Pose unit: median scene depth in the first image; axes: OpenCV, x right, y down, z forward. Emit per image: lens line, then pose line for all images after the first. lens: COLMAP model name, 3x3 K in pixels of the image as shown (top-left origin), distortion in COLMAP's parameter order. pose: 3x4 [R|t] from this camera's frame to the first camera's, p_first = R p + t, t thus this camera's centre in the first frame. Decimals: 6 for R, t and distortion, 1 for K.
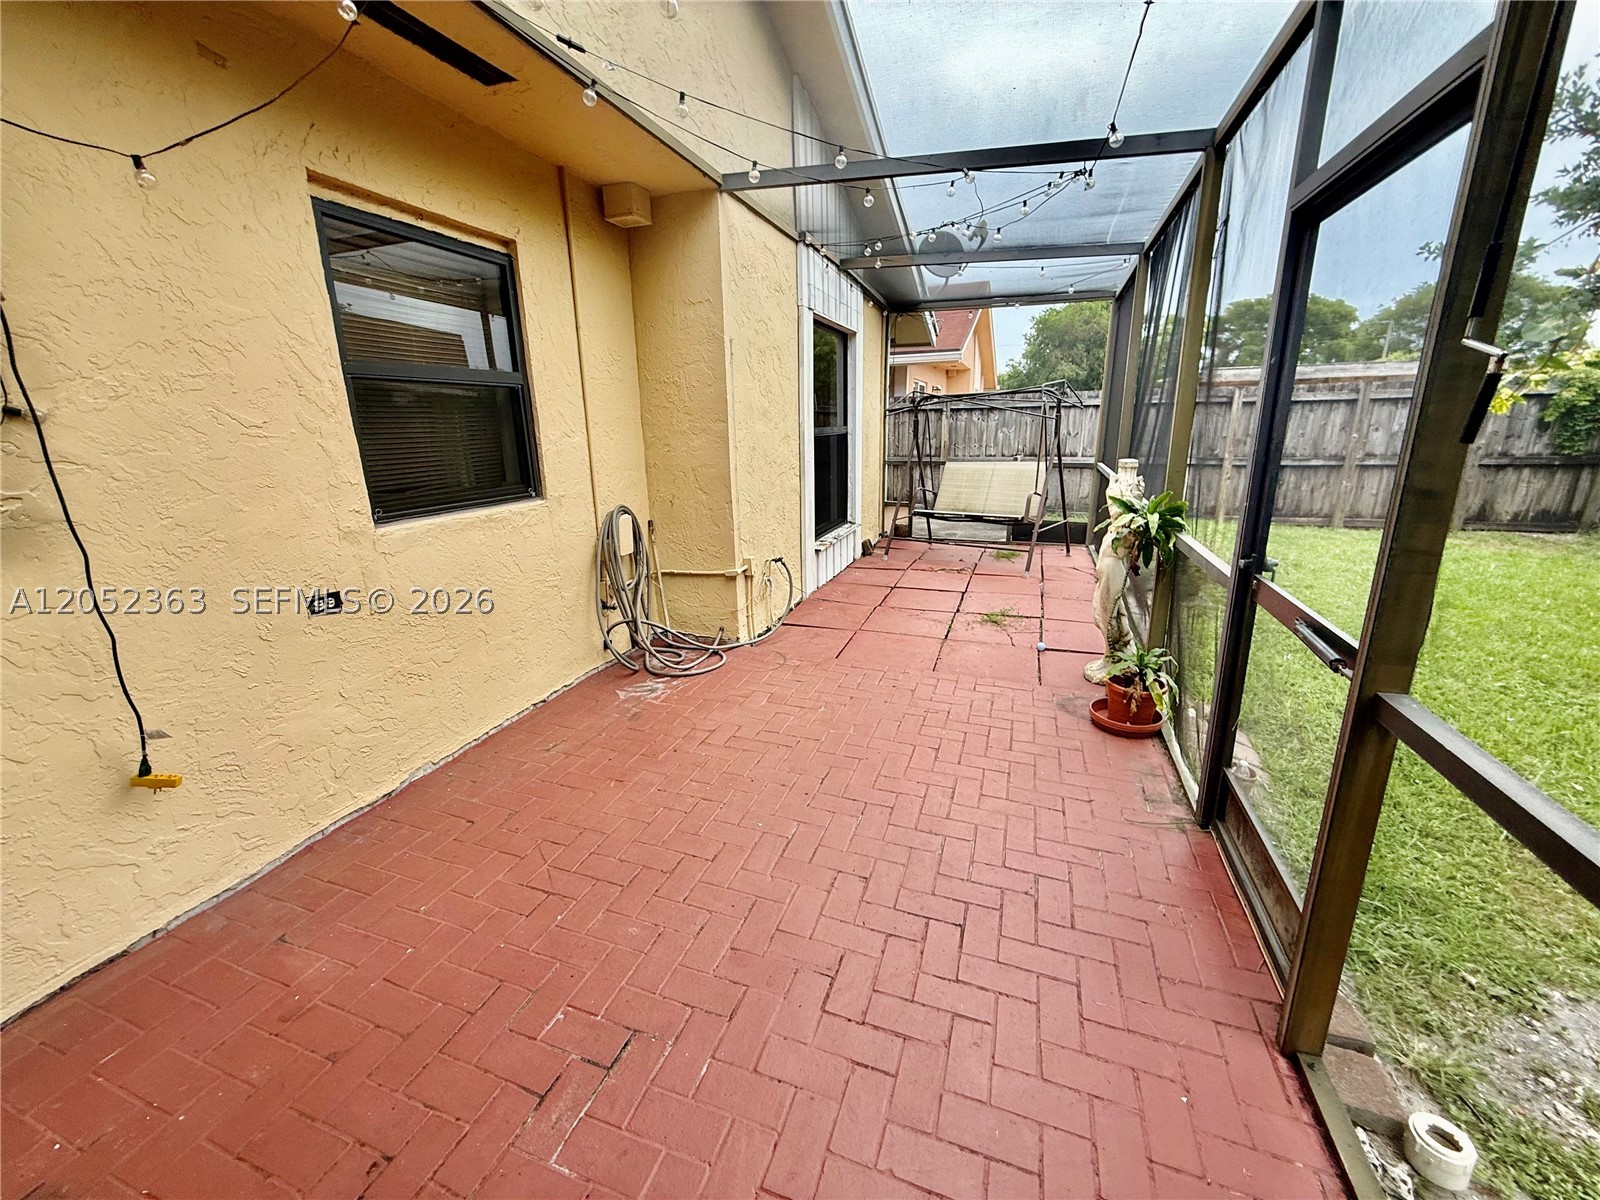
lens RADIAL K [[635.9, 0, 799.5], [0, 635.9, 595.3], [0, 0, 1]] dist [-0.000848, -0.000129]
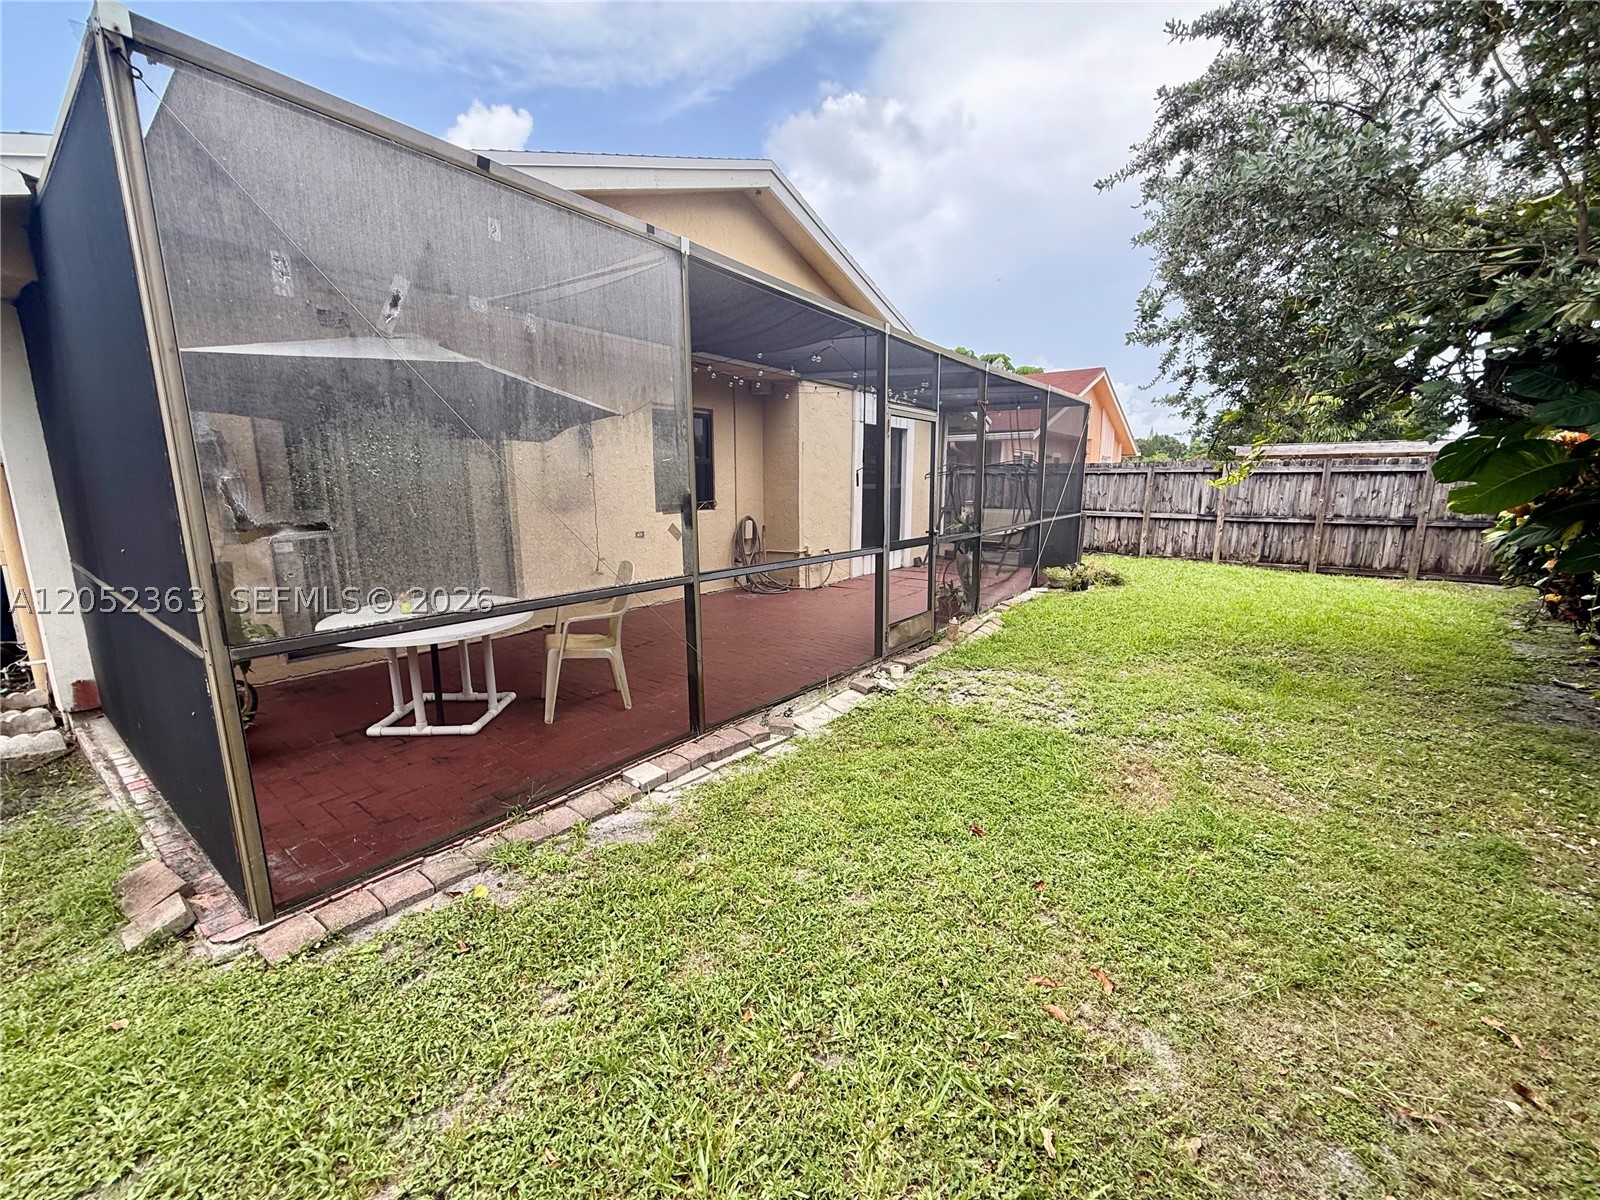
lens RADIAL K [[635.9, 0, 799.7], [0, 635.9, 598.9], [0, 0, 1]] dist [-0.000848, -0.000129]
pose [[0.955587, 0.073070, -0.285506, 0.254306], [-0.096051, 0.993097, -0.067320, 0.129183], [0.278617, 0.091754, 0.956009, -0.483425]]
